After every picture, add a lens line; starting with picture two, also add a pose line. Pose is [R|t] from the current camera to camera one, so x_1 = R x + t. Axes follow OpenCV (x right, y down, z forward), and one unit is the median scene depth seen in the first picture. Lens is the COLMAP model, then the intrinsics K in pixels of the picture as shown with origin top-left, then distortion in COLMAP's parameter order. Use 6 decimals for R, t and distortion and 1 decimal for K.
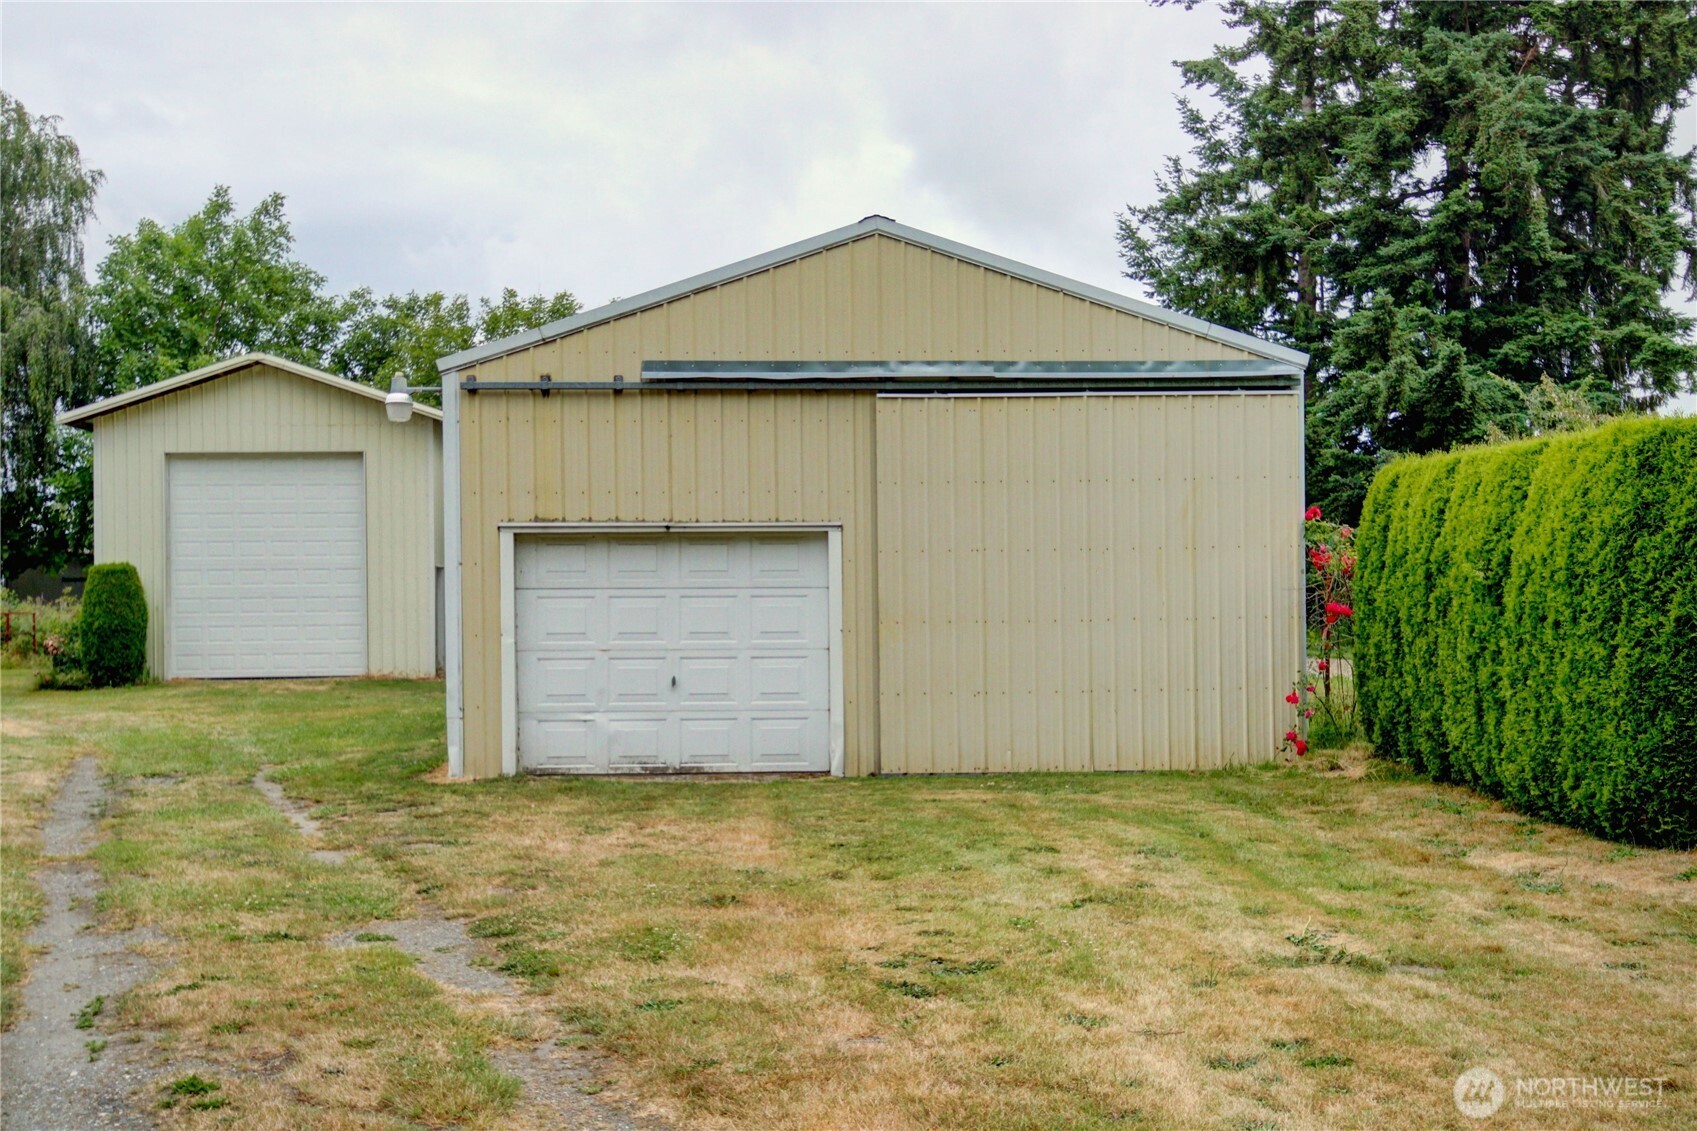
lens RADIAL K [[1820.0, 0, 848.5], [0, 1820.0, 565.5], [0, 0, 1]] dist [0.134287, -0.208042]
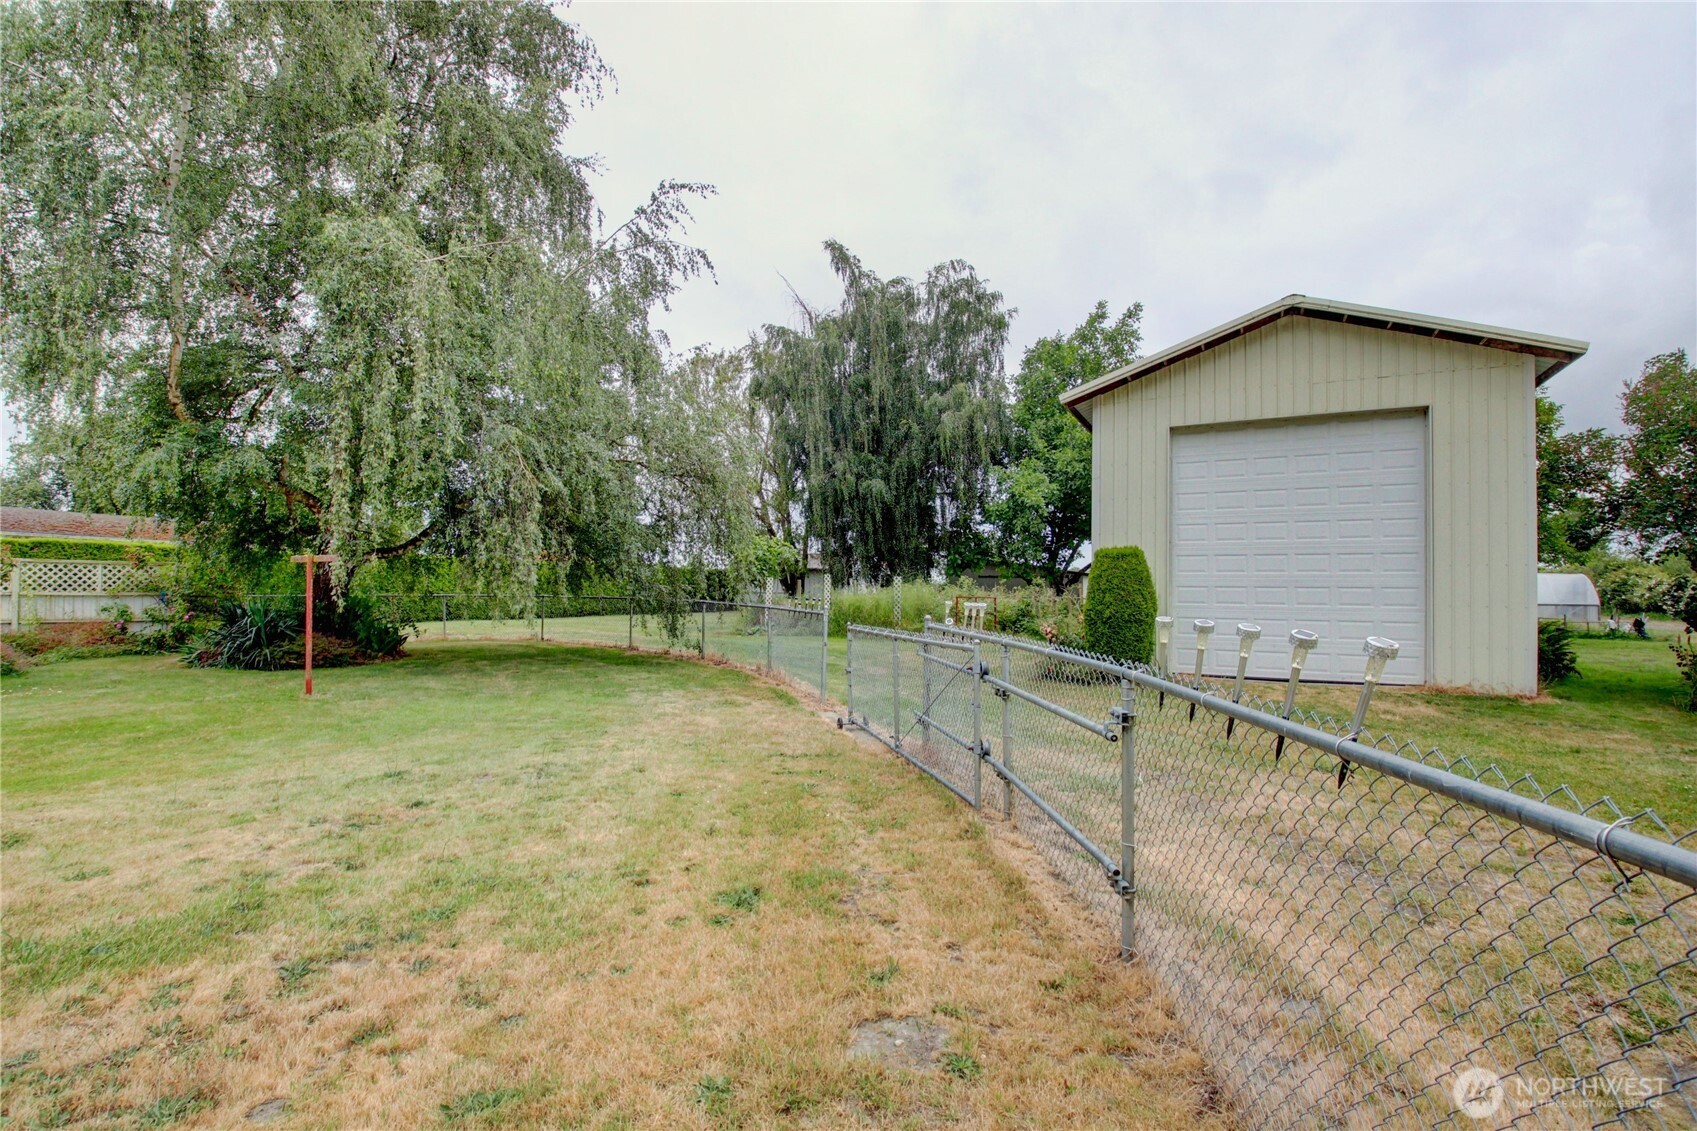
lens RADIAL K [[807.1, 0, 832.1], [0, 807.1, 578.6], [0, 0, 1]] dist [0.016432, -0.027756]
pose [[0.858802, 0.010180, -0.512207, -0.829460], [-0.010998, 0.999938, 0.001435, 0.041307], [0.512190, 0.004401, 0.858861, 1.536992]]
